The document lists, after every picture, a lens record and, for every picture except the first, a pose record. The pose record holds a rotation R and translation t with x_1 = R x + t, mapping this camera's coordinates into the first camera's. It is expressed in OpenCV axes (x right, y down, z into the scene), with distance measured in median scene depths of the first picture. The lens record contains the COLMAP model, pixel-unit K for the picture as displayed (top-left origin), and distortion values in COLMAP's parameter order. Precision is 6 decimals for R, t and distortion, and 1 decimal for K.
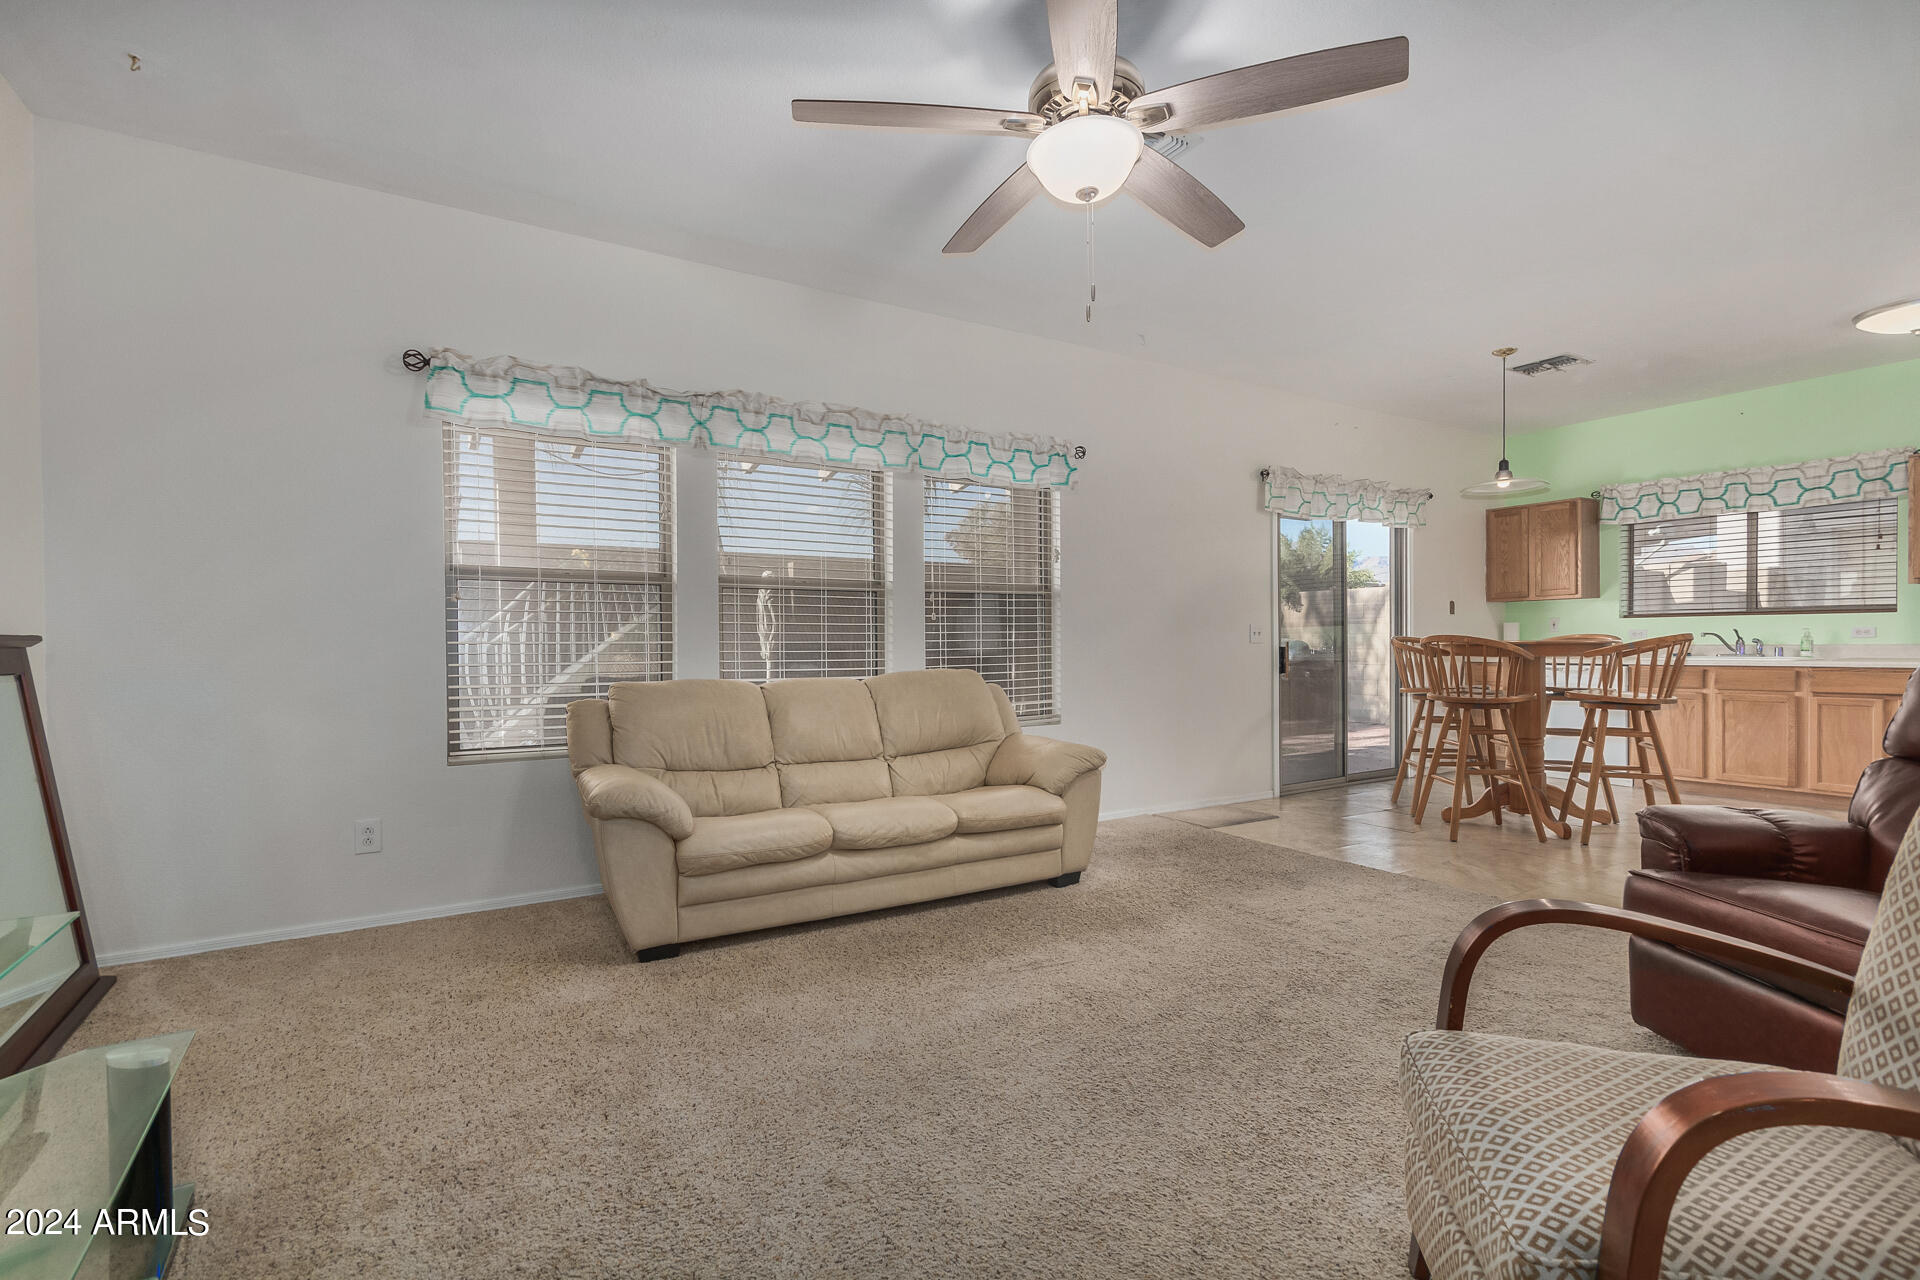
lens RADIAL K [[899.3, 0, 952.5], [0, 899.3, 651.2], [0, 0, 1]] dist [0.006454, 0.000348]
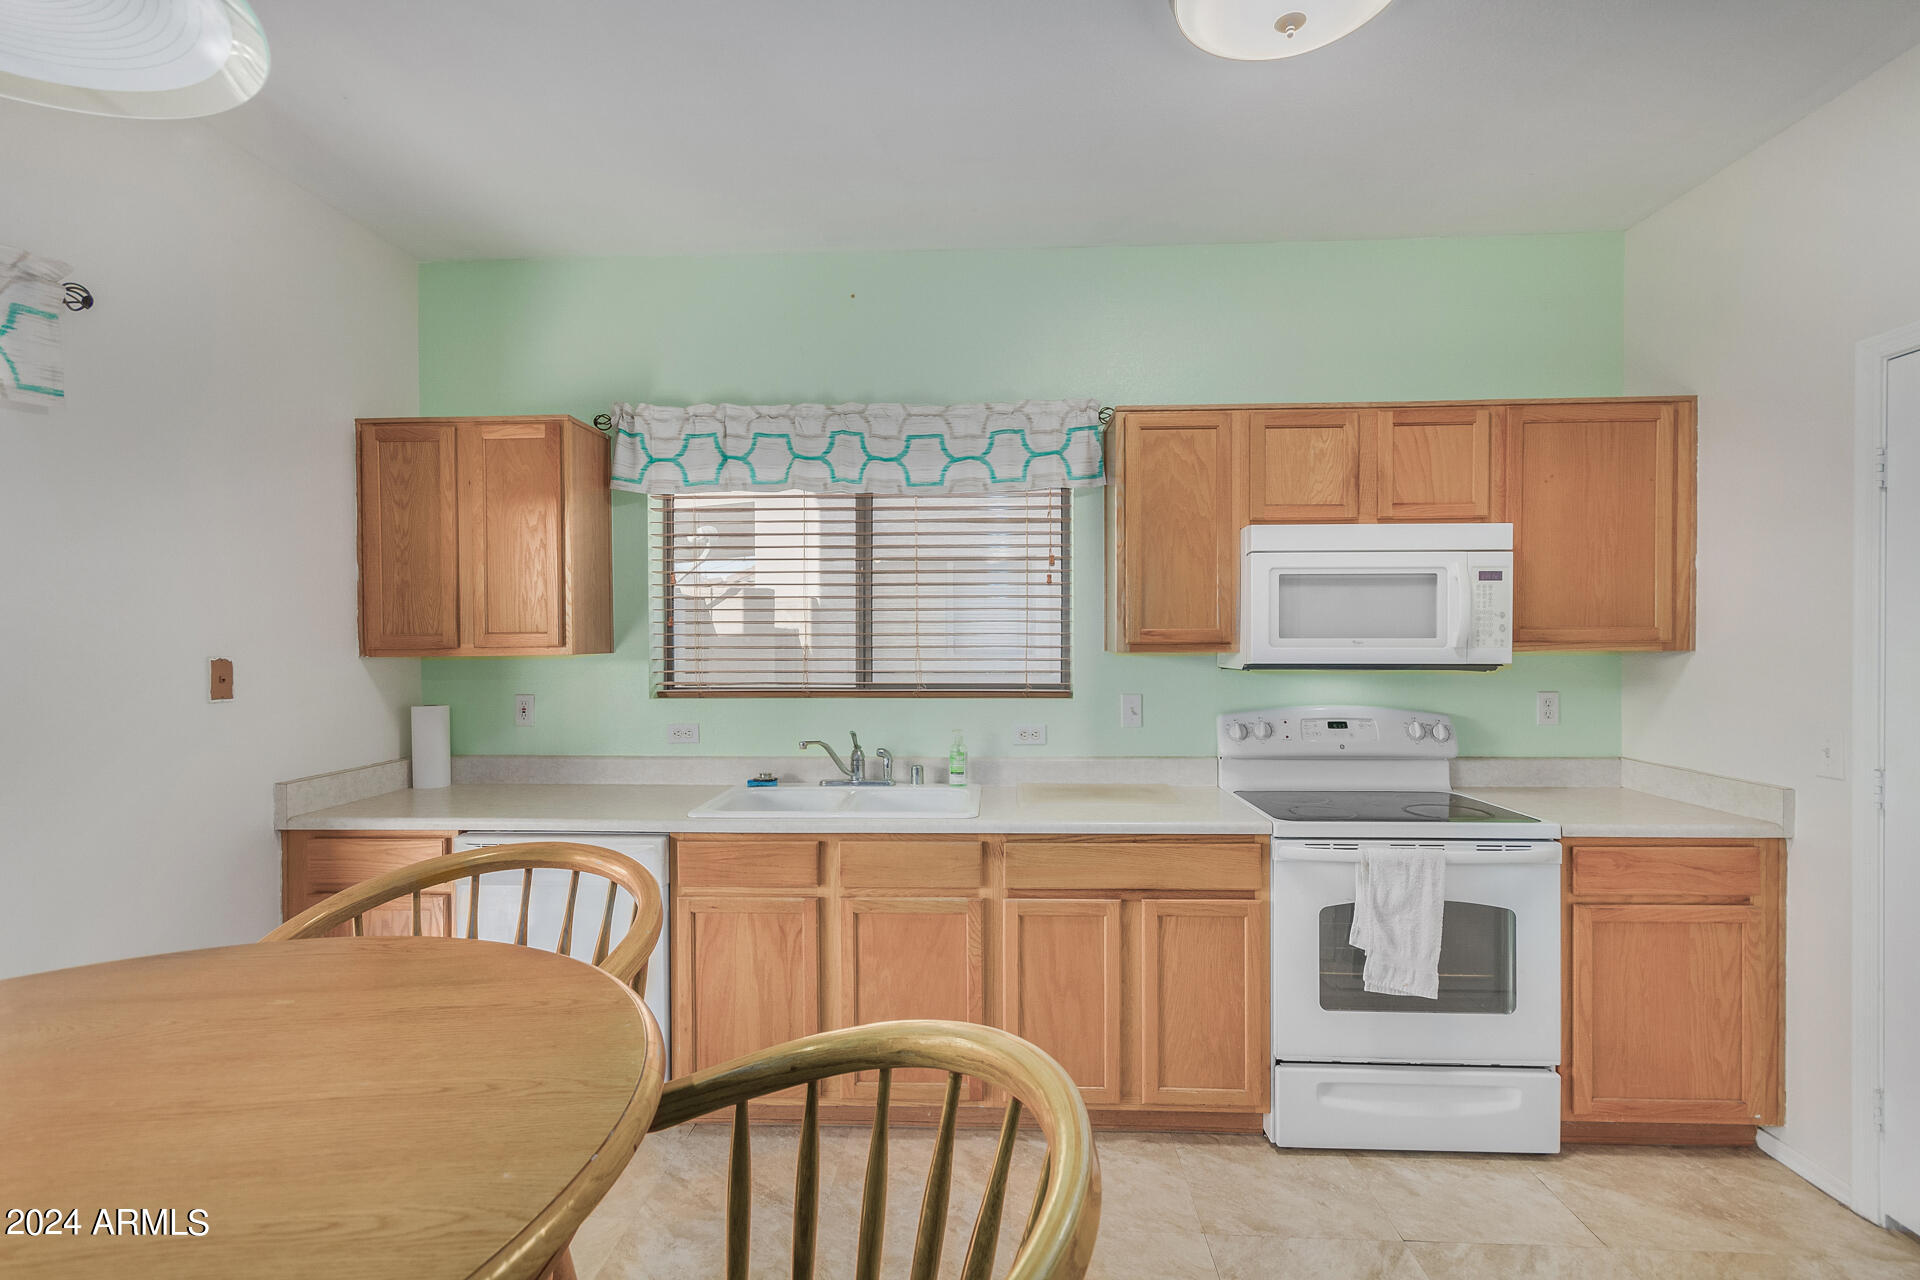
lens RADIAL K [[899.3, 0, 961.8], [0, 899.3, 653.8], [0, 0, 1]] dist [0.006454, 0.000348]
pose [[0.566910, -0.002685, 0.823776, 0.777457], [0.006722, 0.999976, -0.001367, -0.099596], [-0.823753, 0.006312, 0.566914, 1.049061]]
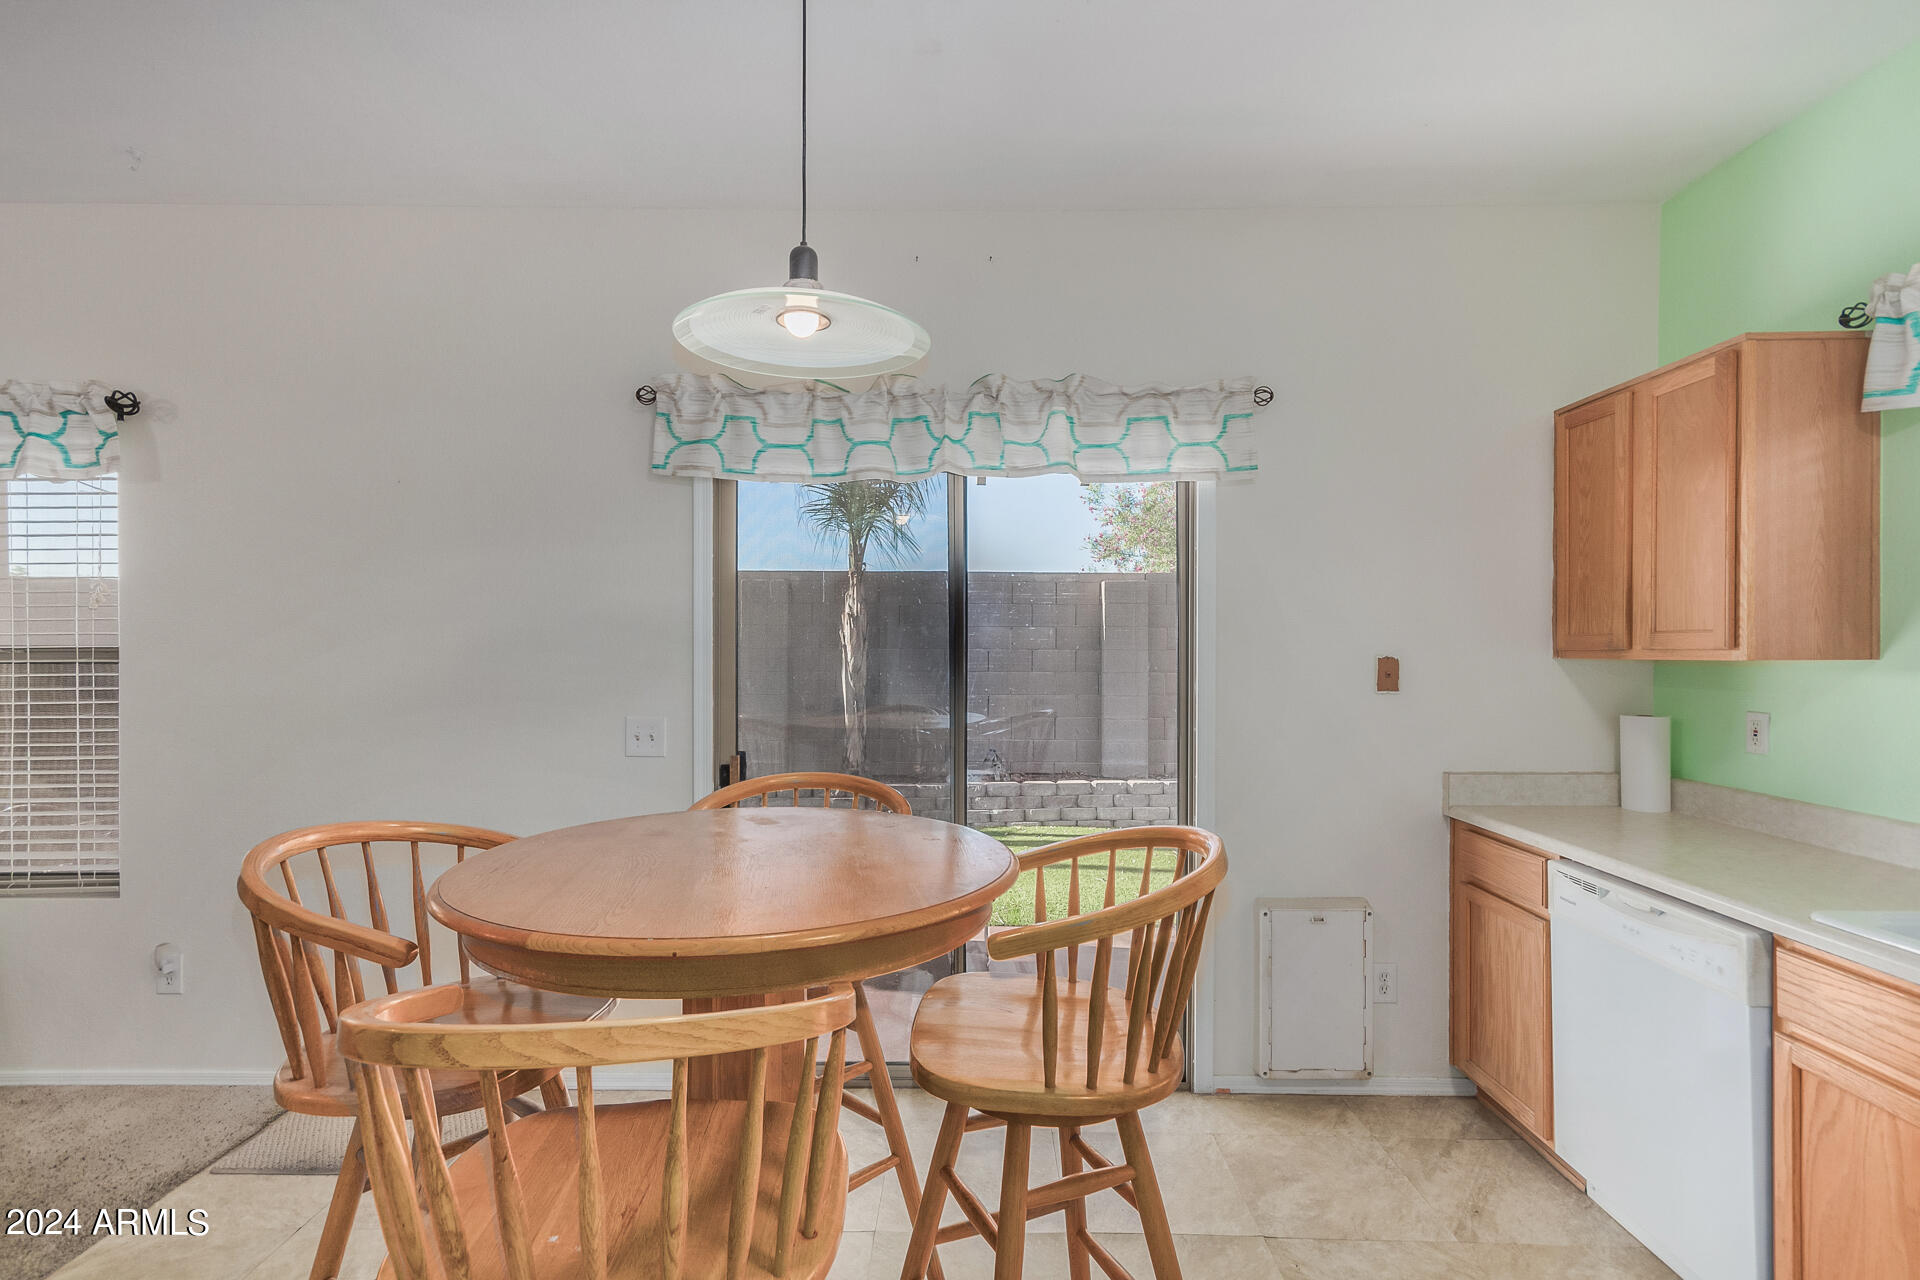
lens RADIAL K [[899.3, 0, 976.2], [0, 899.3, 649.1], [0, 0, 1]] dist [0.006454, 0.000348]
pose [[0.845102, 0.014004, -0.534421, 1.092503], [-0.014789, 0.999887, 0.002814, -0.103286], [0.534400, 0.005525, 0.845214, 1.028763]]
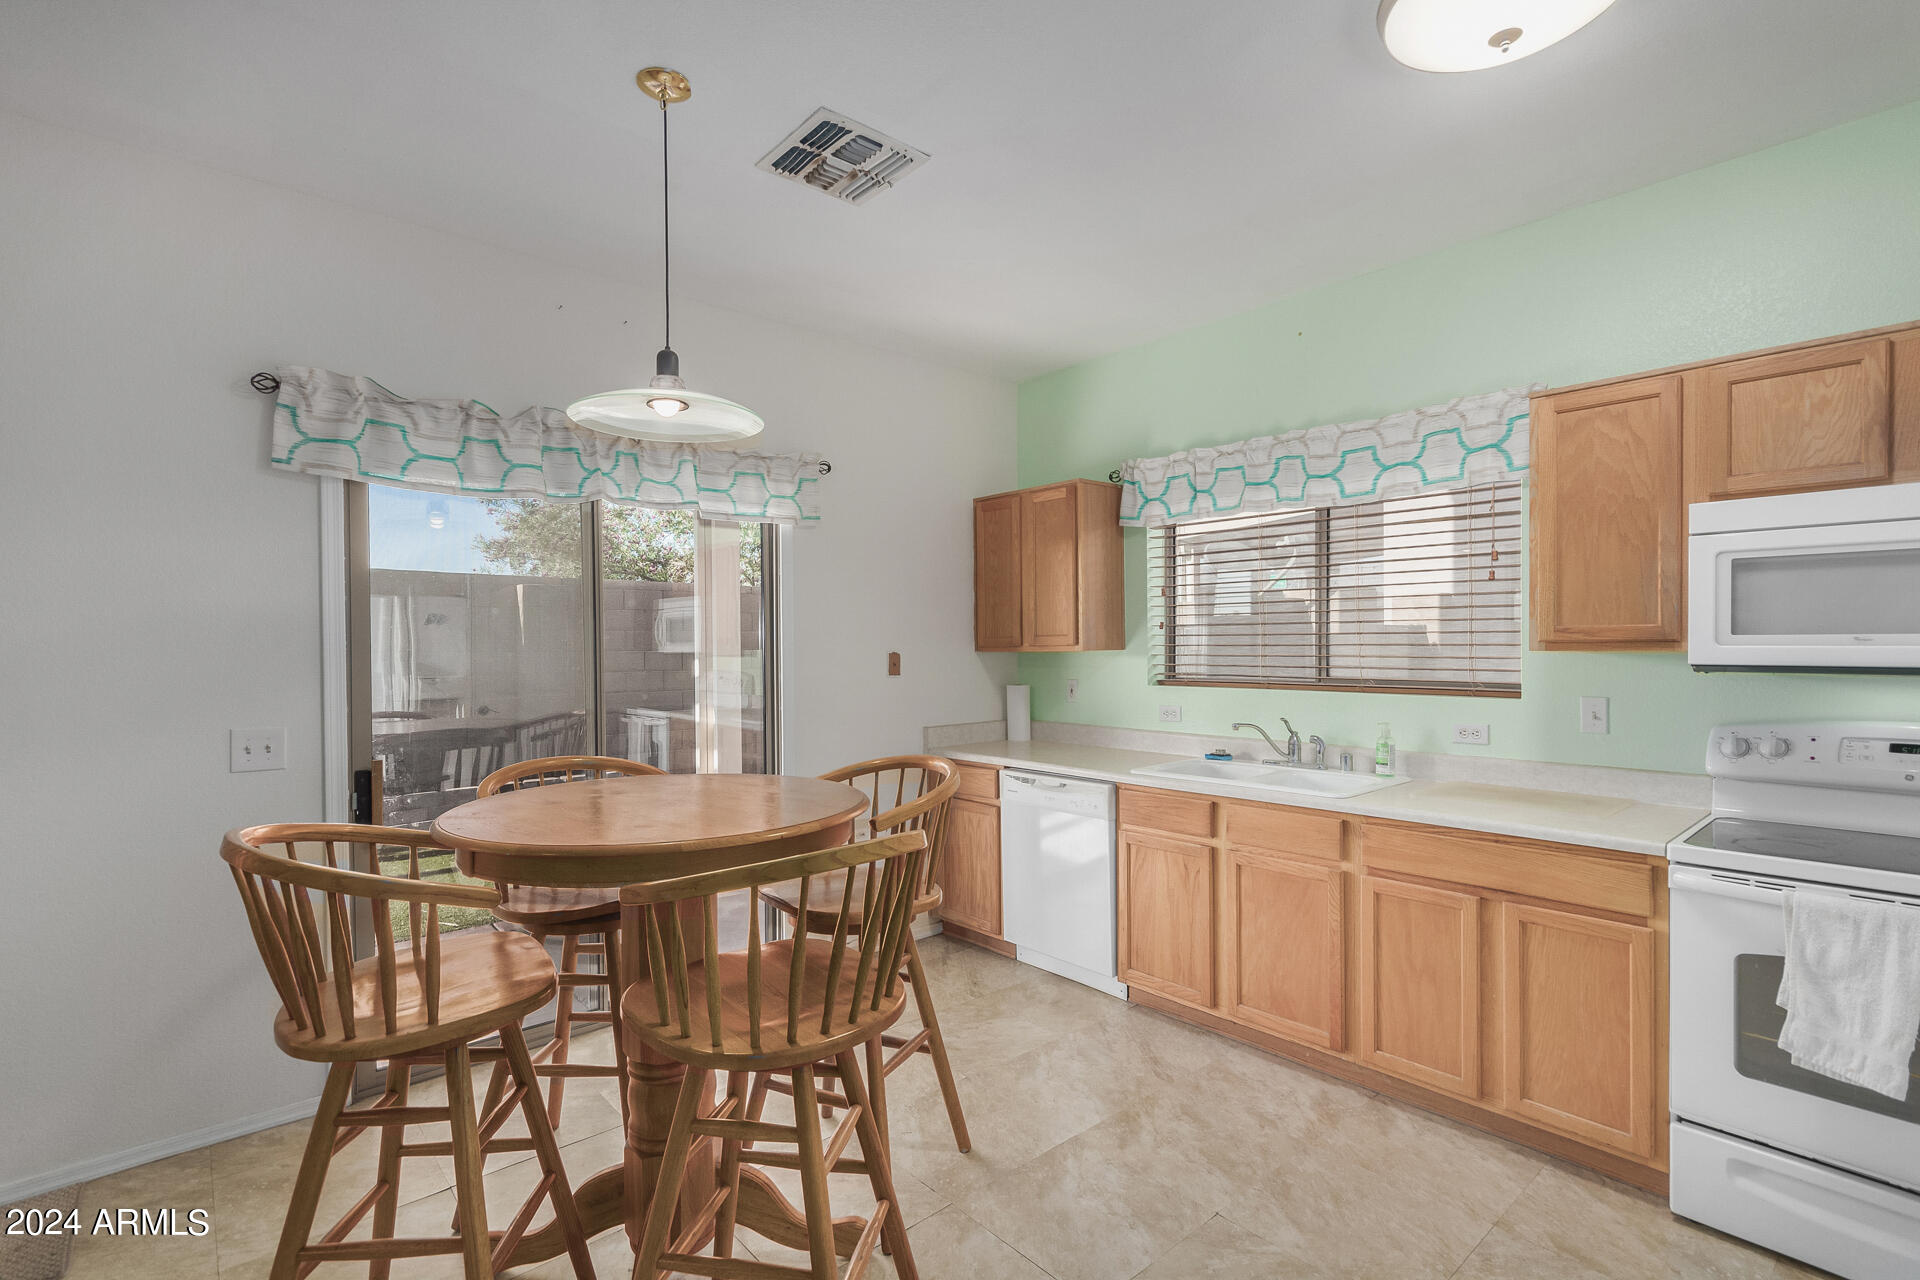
lens RADIAL K [[899.3, 0, 957.0], [0, 899.3, 649.4], [0, 0, 1]] dist [0.006454, 0.000348]
pose [[0.986088, 0.001265, 0.166217, 0.889984], [-0.000356, 0.999985, -0.005497, -0.098030], [-0.166222, 0.005361, 0.986074, 0.755951]]
